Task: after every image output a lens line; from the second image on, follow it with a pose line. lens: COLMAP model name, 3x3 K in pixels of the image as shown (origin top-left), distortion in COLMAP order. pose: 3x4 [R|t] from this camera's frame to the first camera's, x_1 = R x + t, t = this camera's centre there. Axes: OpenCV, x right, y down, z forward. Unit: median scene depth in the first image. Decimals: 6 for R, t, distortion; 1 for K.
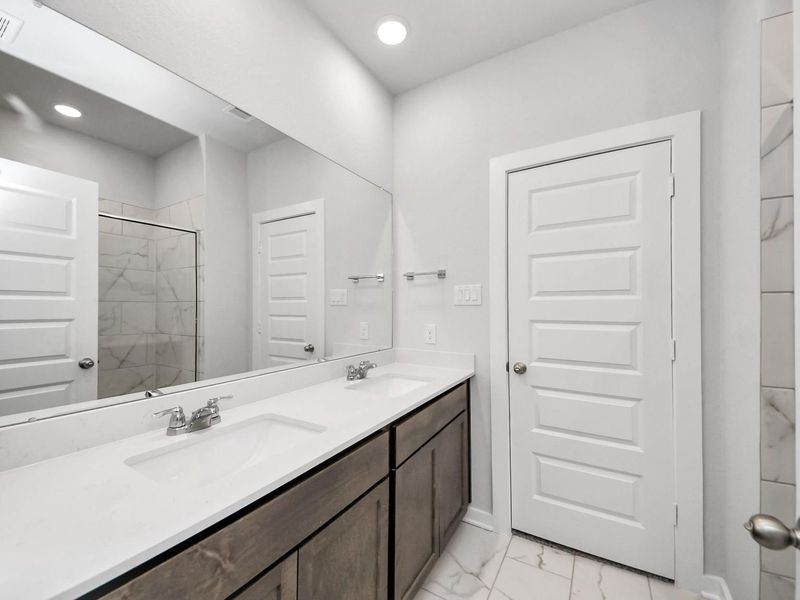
lens RADIAL K [[323.5, 0, 393.3], [0, 323.5, 304.8], [0, 0, 1]] dist [0.029153, -0.023524]
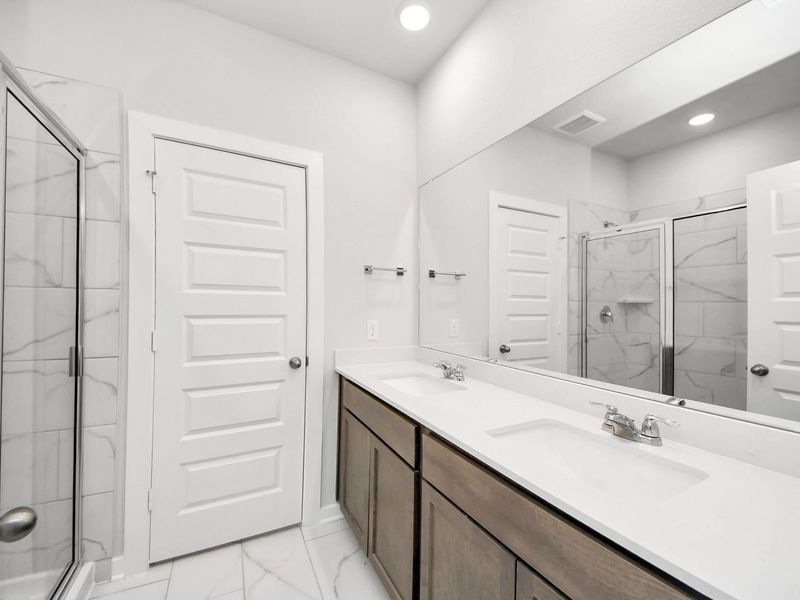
lens RADIAL K [[329.2, 0, 395.7], [0, 329.2, 300.2], [0, 0, 1]] dist [0.031364, -0.025656]
pose [[0.516036, 0.013591, 0.856459, -0.729963], [-0.016551, 0.999846, -0.005893, 0.002729], [-0.856407, -0.011134, 0.516182, 0.449547]]
